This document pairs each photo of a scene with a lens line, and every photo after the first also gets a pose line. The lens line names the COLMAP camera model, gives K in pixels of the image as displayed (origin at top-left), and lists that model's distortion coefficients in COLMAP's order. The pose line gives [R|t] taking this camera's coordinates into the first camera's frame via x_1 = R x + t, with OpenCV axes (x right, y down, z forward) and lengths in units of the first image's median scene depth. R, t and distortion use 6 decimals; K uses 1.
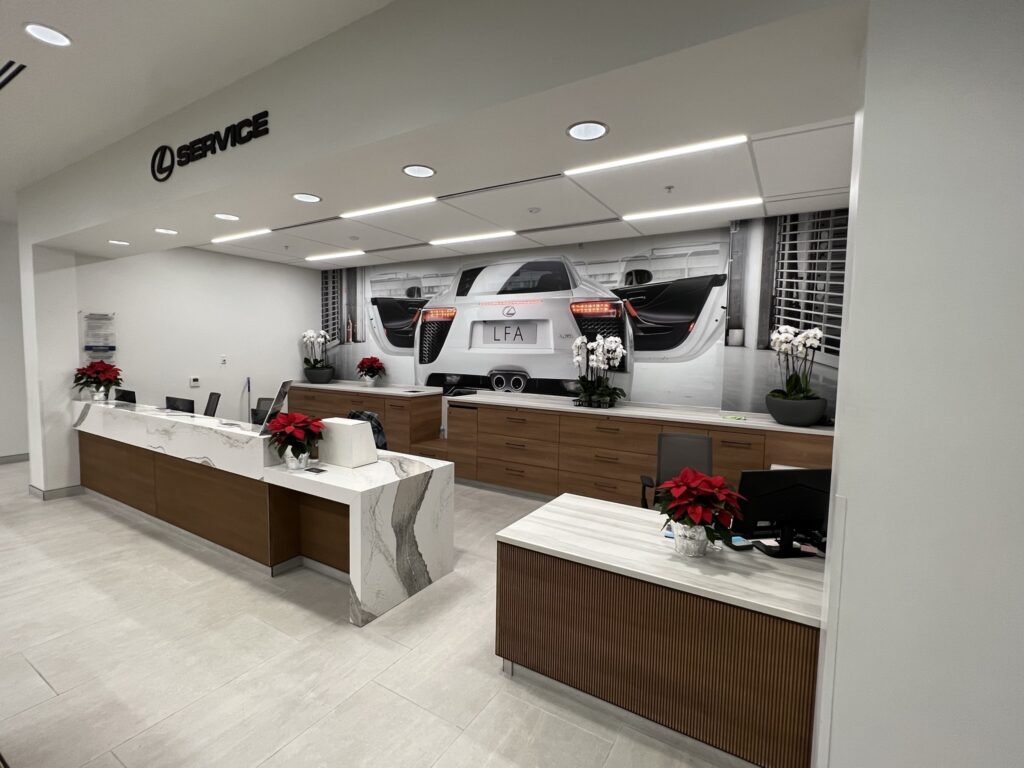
lens RADIAL K [[486.1, 0, 508.7], [0, 486.1, 381.8], [0, 0, 1]] dist [0.003428, 0.000304]
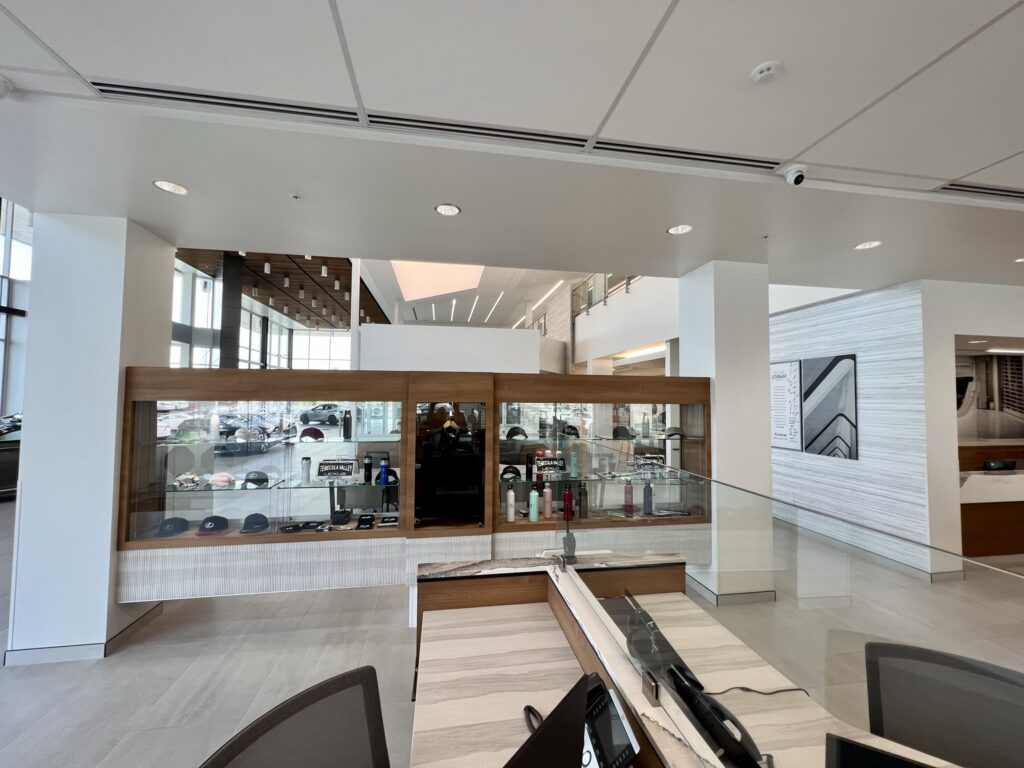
lens RADIAL K [[410.1, 0, 511.7], [0, 410.1, 380.4], [0, 0, 1]] dist [-0.002085, 0.001615]
pose [[0.738742, 0.014610, 0.673829, -1.611959], [0.061173, 0.994185, -0.088621, -0.116076], [-0.671206, 0.106688, 0.733553, 0.713805]]
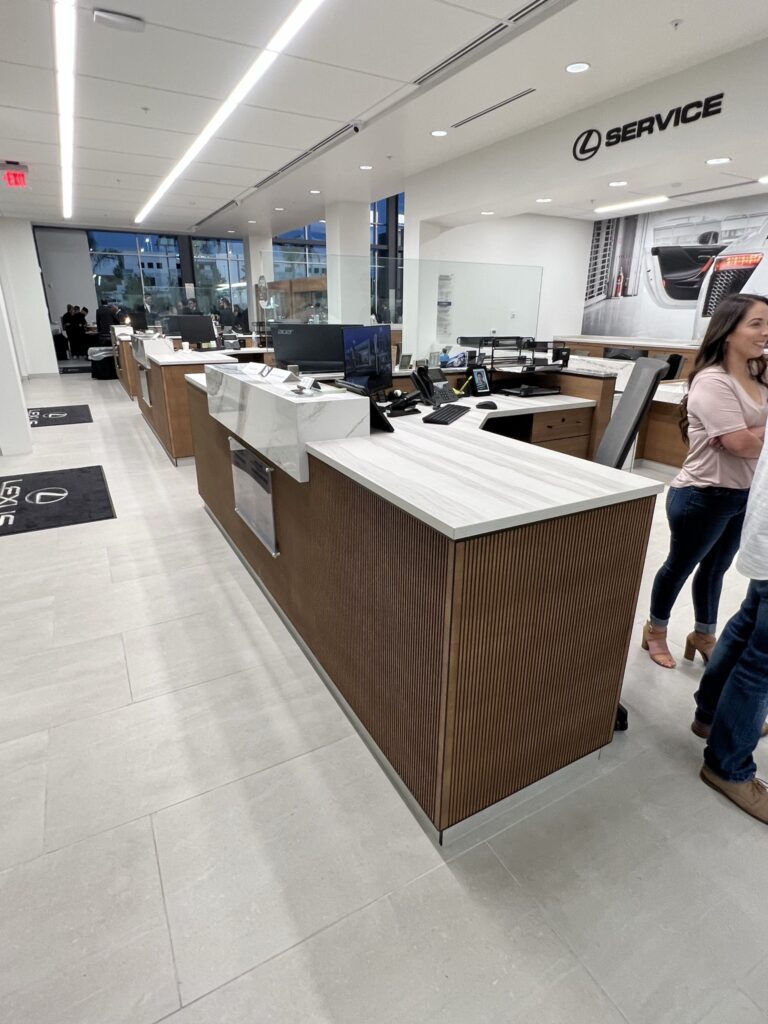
lens RADIAL K [[552.2, 0, 394.6], [0, 552.2, 508.1], [0, 0, 1]] dist [0.025740, -0.002577]
pose [[0.880370, 0.152916, -0.448961, -0.162175], [-0.028201, 0.961802, 0.272289, 0.045300], [0.473449, -0.227053, 0.851054, -0.354565]]
